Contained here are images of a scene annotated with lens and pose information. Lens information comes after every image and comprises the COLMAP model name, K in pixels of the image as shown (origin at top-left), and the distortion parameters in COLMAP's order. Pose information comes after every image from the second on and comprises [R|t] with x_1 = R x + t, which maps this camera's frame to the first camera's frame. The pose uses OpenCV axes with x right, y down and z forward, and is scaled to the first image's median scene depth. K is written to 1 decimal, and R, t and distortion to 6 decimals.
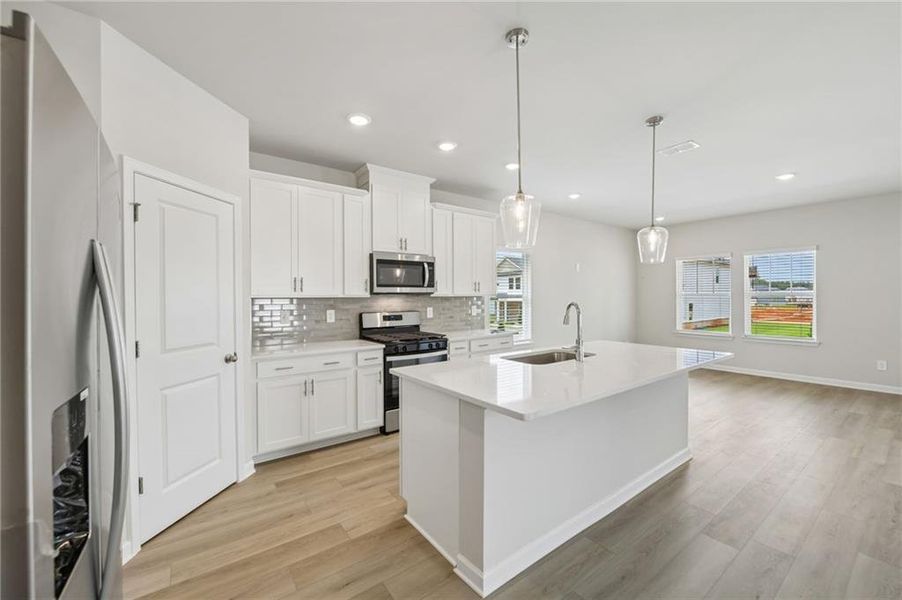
lens RADIAL K [[361.6, 0, 446.5], [0, 361.6, 297.4], [0, 0, 1]] dist [-0.005783, -0.000461]
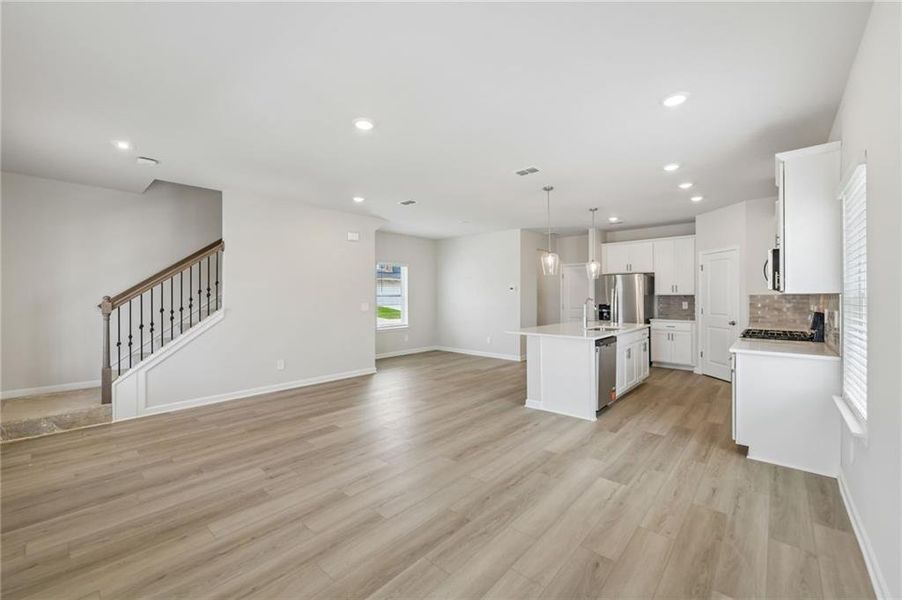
lens RADIAL K [[360.7, 0, 445.6], [0, 360.7, 294.3], [0, 0, 1]] dist [-0.001380, -0.000051]
pose [[-0.980510, 0.006199, -0.196371, 0.962609], [0.006780, 0.999974, -0.002288, -0.005630], [0.196352, -0.003574, -0.980527, 1.783868]]
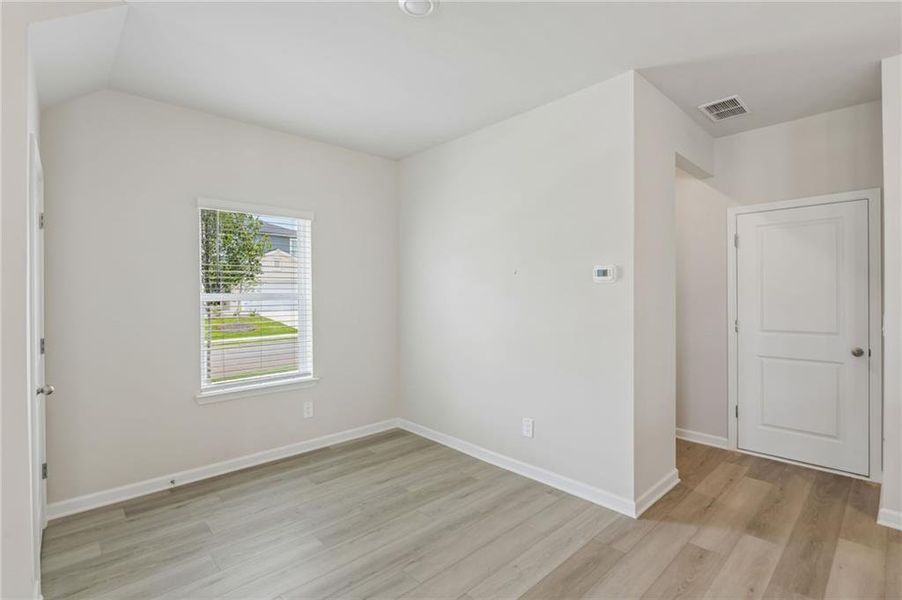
lens RADIAL K [[422.5, 0, 451.0], [0, 422.5, 300.0], [0, 0, 1]] dist [-0.000778, -0.000091]
pose [[-0.993481, 0.008821, -0.113656, 0.565562], [0.008186, 0.999948, 0.006059, -0.001071], [0.113703, 0.005090, -0.993502, 0.629140]]
